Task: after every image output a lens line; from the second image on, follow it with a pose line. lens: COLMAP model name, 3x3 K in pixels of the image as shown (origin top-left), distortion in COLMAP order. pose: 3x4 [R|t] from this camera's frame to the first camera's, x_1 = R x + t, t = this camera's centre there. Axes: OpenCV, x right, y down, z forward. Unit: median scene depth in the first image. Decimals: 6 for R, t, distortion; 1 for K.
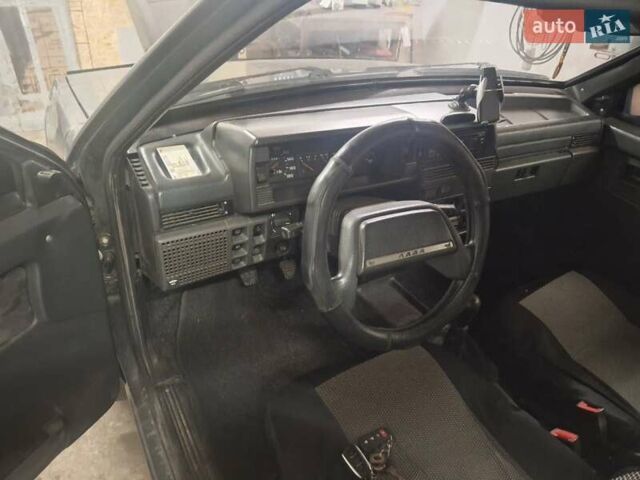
lens RADIAL K [[485.2, 0, 320.0], [0, 485.2, 240.0], [0, 0, 1]] dist [0.004934, 0.000345]
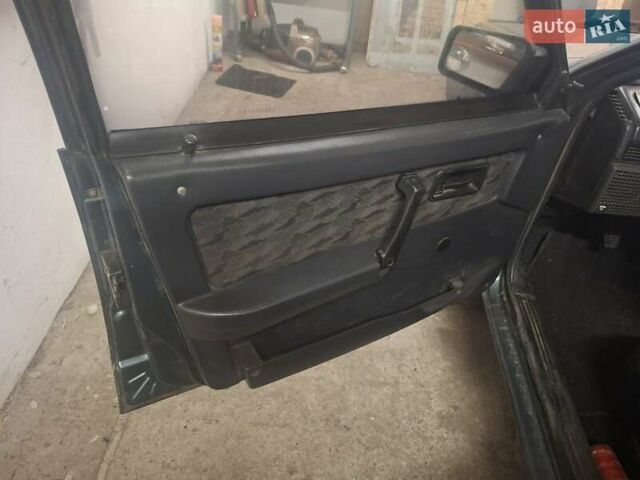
lens RADIAL K [[485.2, 0, 320.0], [0, 485.2, 240.0], [0, 0, 1]] dist [0.004934, 0.000345]
pose [[0.837551, 0.353177, -0.416862, -0.240365], [-0.336113, 0.934589, 0.116499, 0.167496], [0.430739, 0.042539, 0.901473, -0.210680]]
